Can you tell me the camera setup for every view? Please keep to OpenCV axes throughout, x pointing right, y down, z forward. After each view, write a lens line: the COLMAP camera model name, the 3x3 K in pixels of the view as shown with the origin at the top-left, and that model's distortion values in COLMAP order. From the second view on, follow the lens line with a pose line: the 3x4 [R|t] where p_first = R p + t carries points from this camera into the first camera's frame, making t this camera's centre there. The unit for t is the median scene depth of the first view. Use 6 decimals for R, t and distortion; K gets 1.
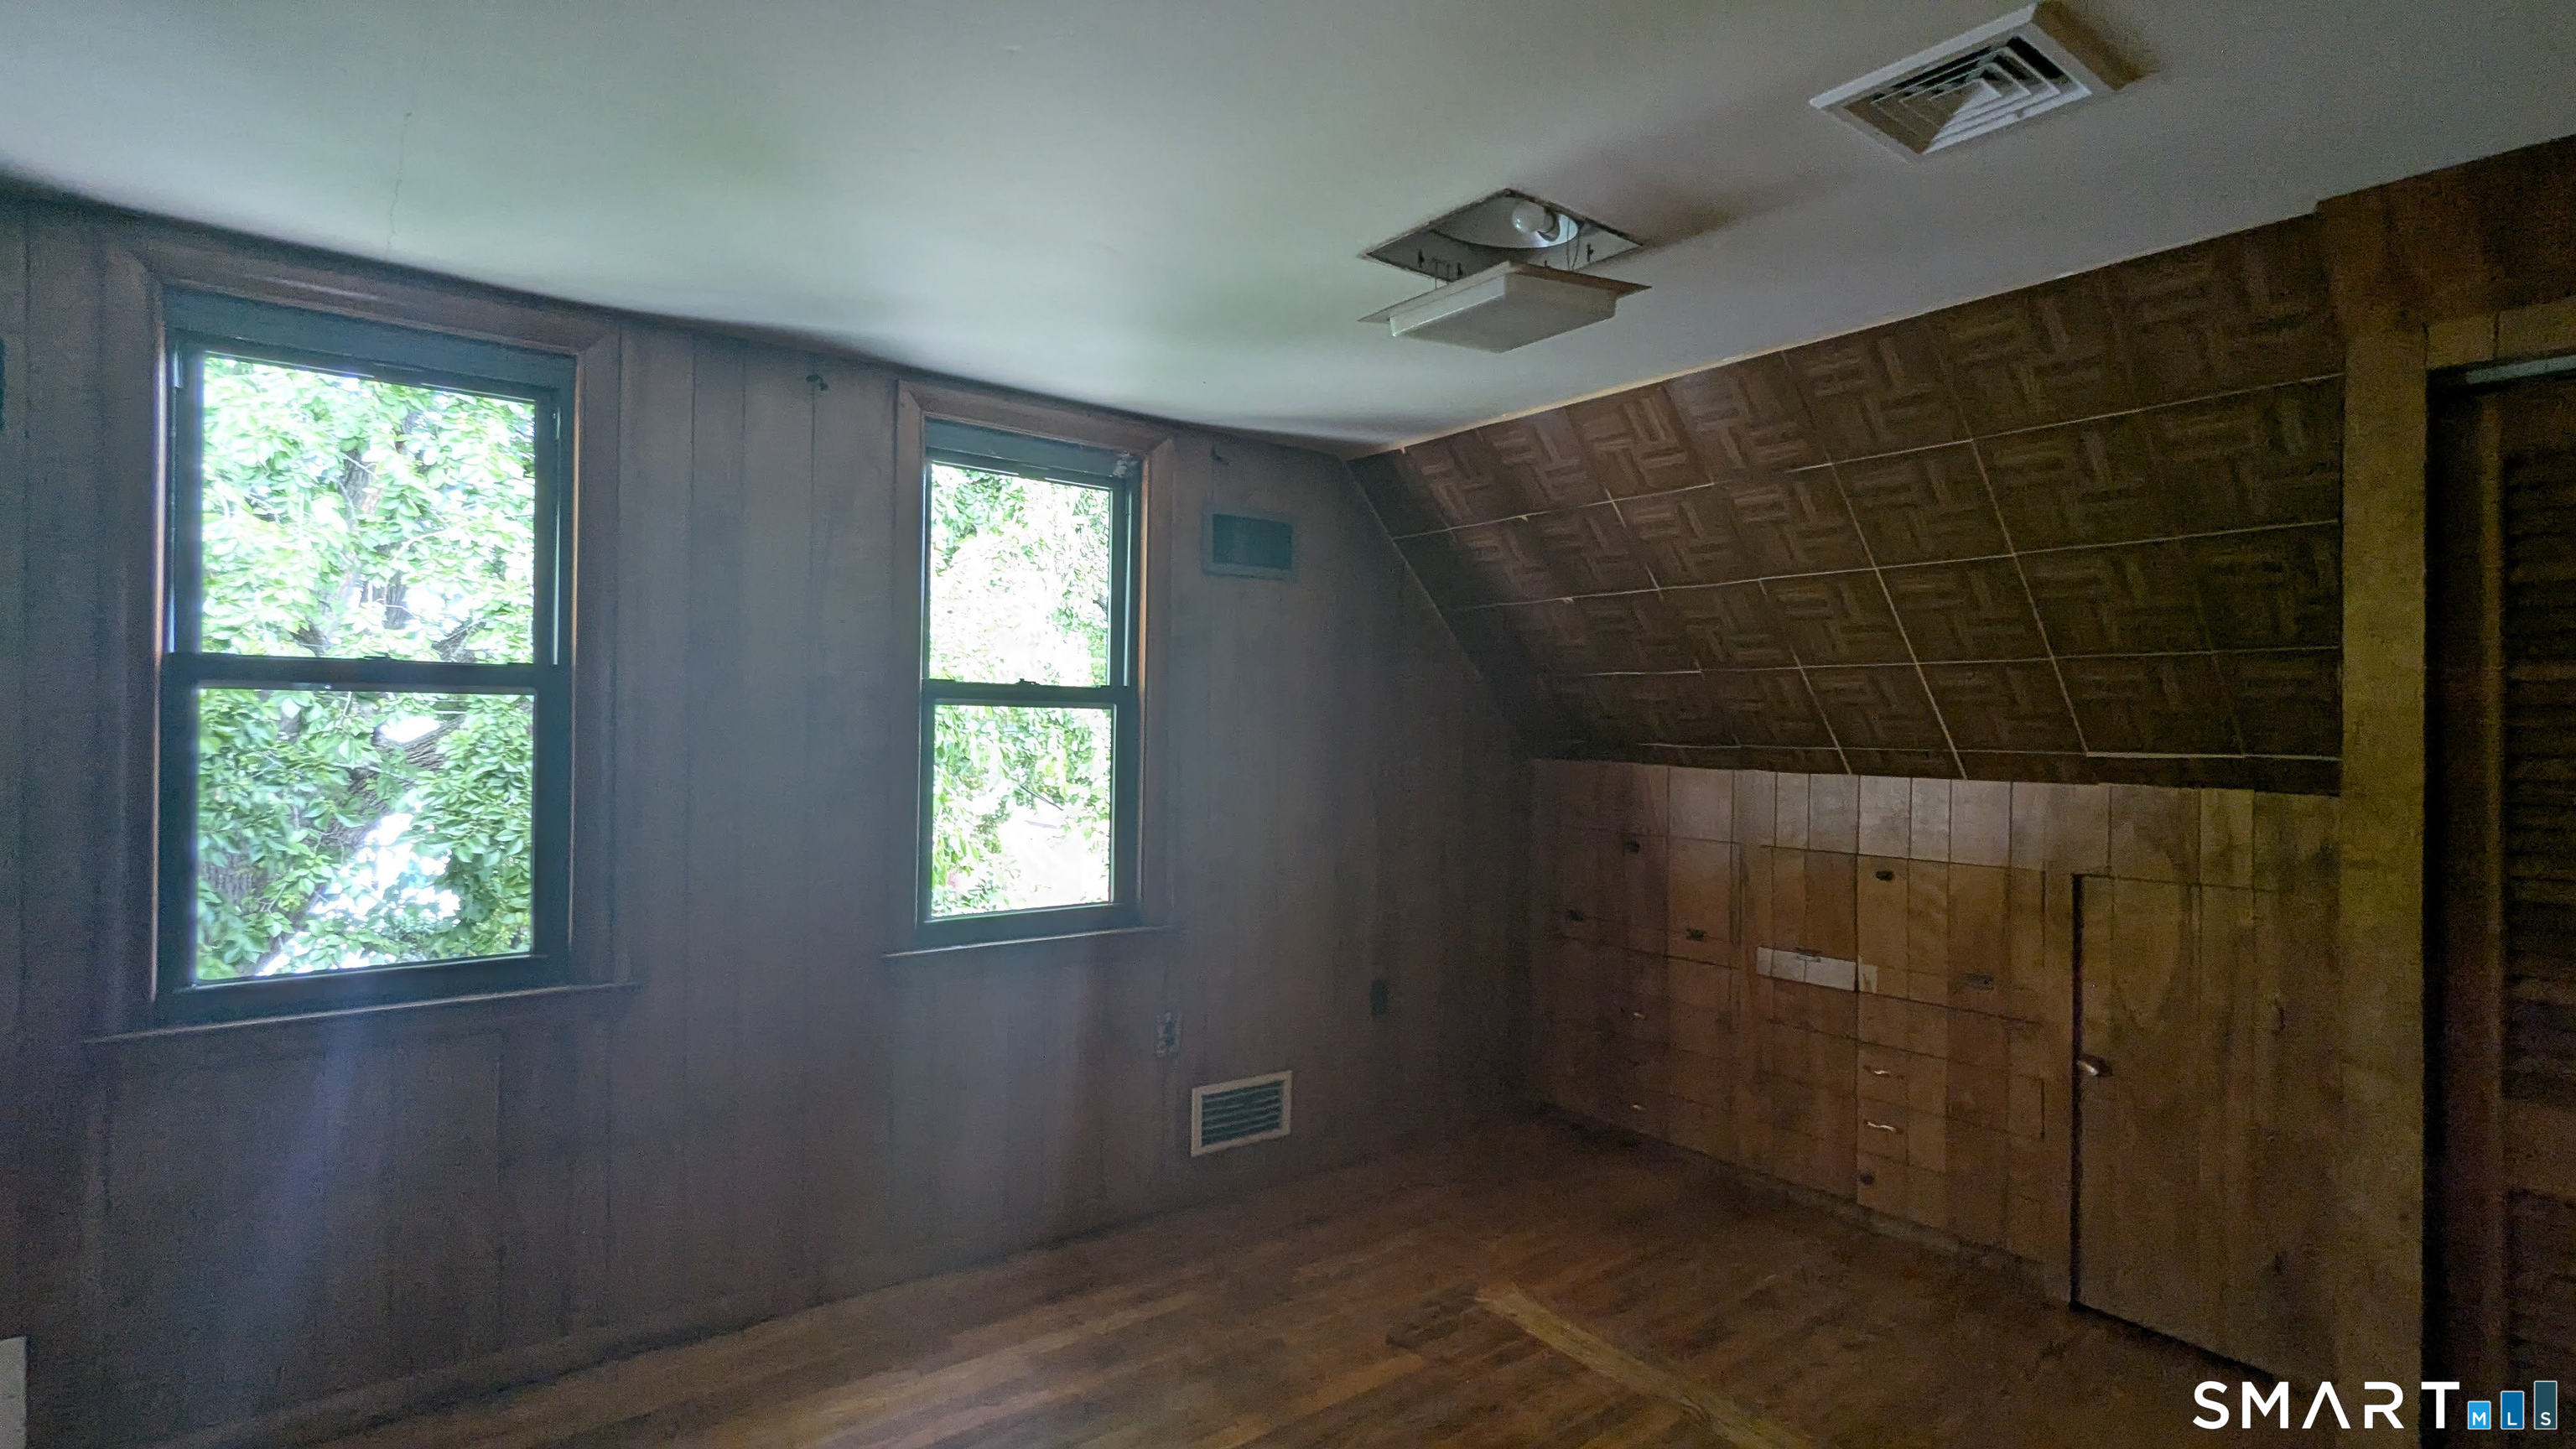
lens RADIAL K [[1227.7, 0, 1321.6], [0, 1227.7, 736.9], [0, 0, 1]] dist [-0.001529, 0.001323]
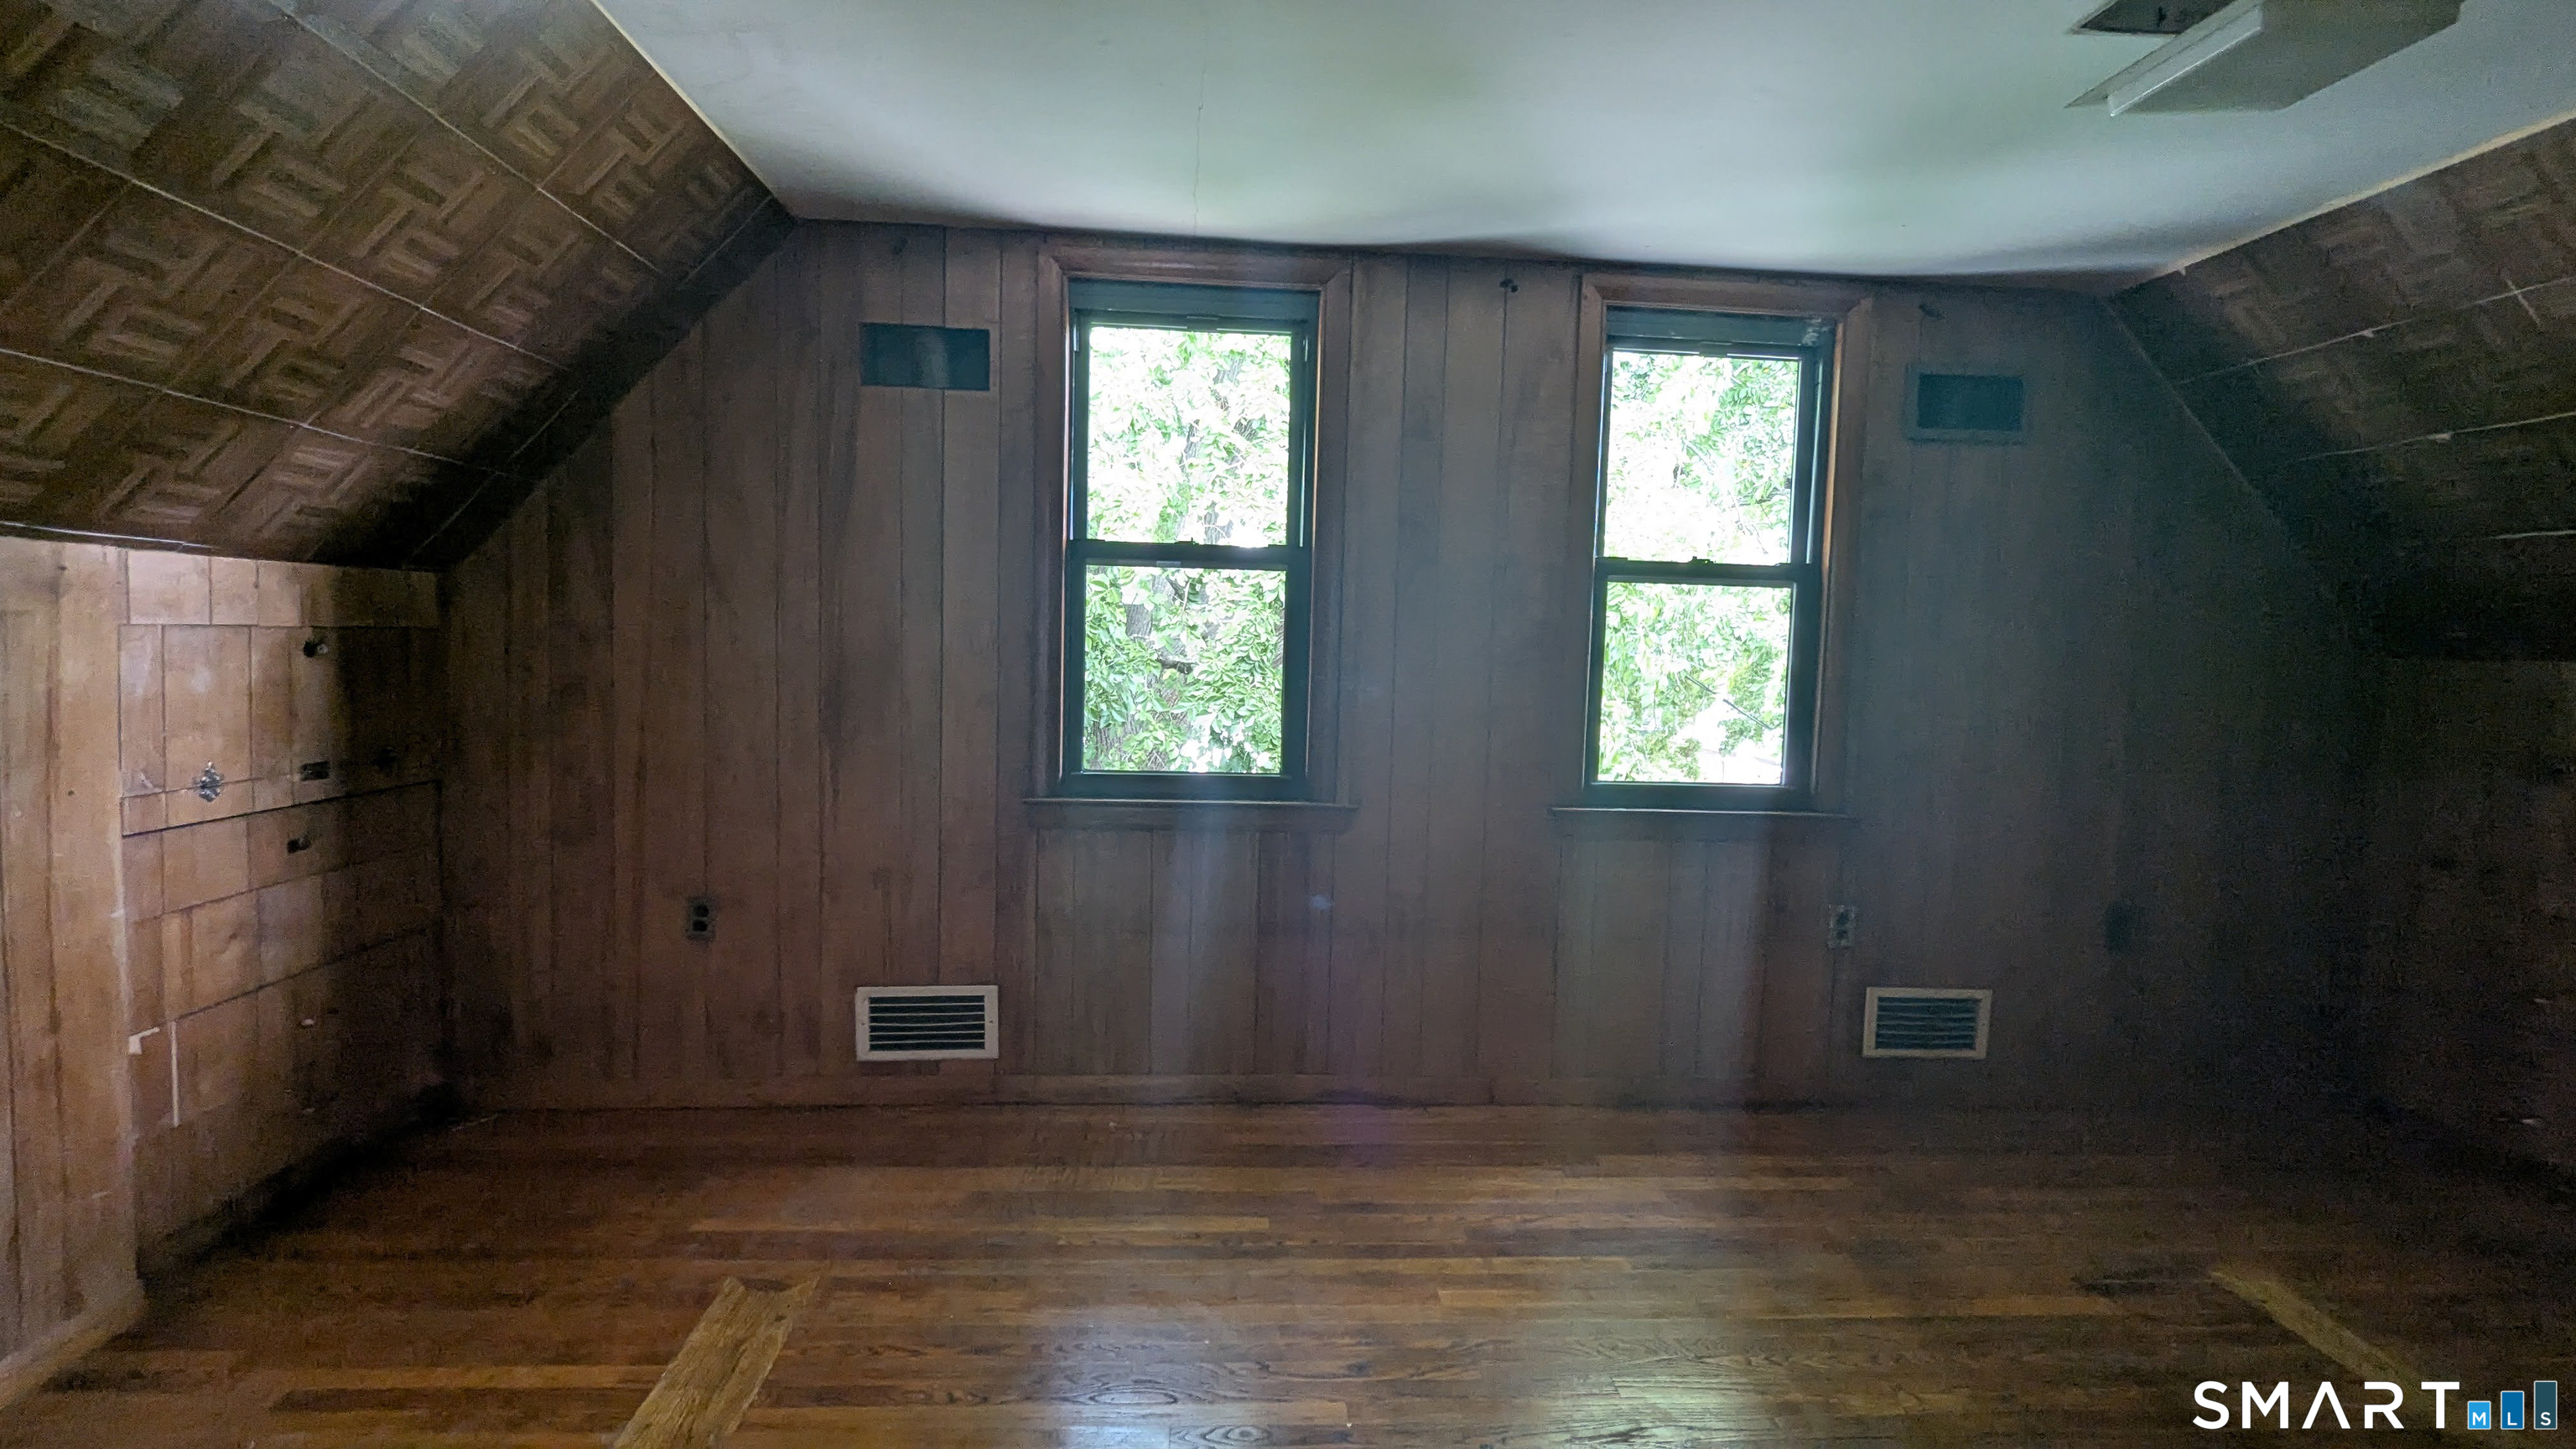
lens RADIAL K [[1227.7, 0, 1285.3], [0, 1227.7, 709.1], [0, 0, 1]] dist [-0.001529, 0.001323]
pose [[0.831751, 0.040192, -0.553692, 0.044008], [-0.014216, 0.998591, 0.051131, 0.034540], [0.554967, -0.034657, 0.831150, -0.035633]]
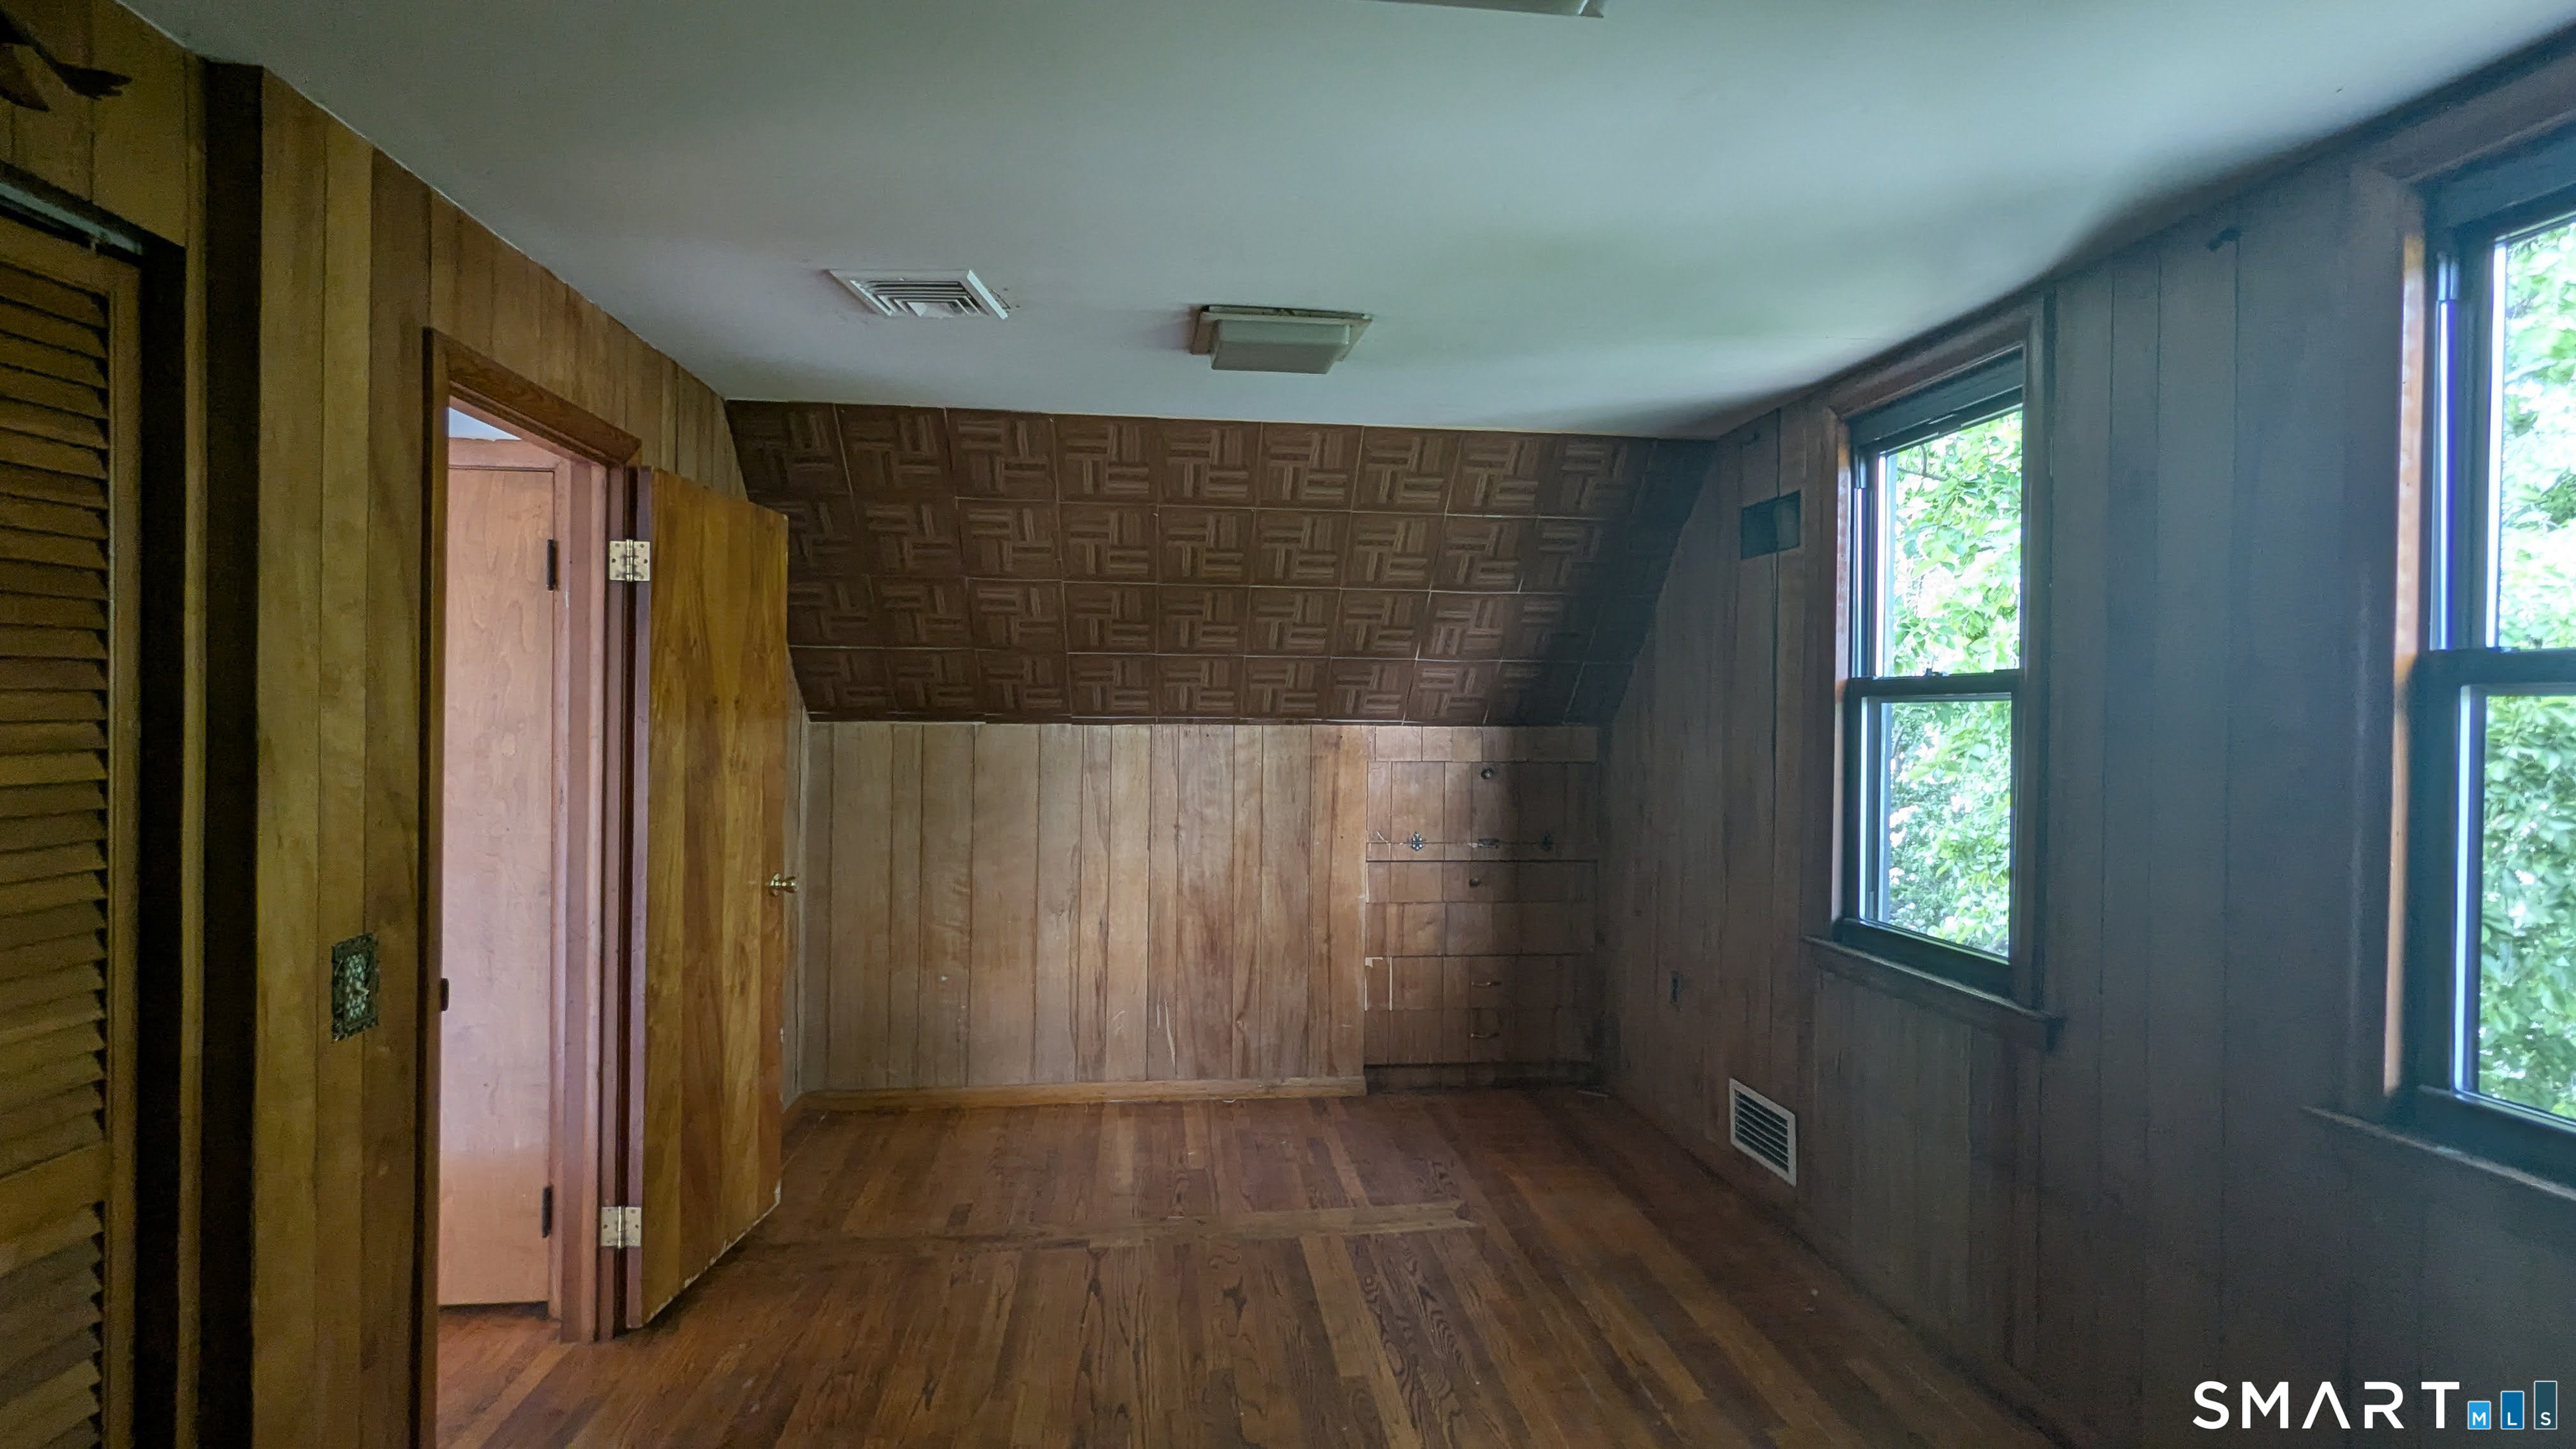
lens RADIAL K [[1227.7, 0, 1301.4], [0, 1227.7, 706.8], [0, 0, 1]] dist [-0.001529, 0.001323]
pose [[-0.513929, -0.019643, -0.857608, 0.396928], [-0.012146, 0.999804, -0.015622, -0.006600], [0.857747, 0.002389, -0.514067, 0.800185]]
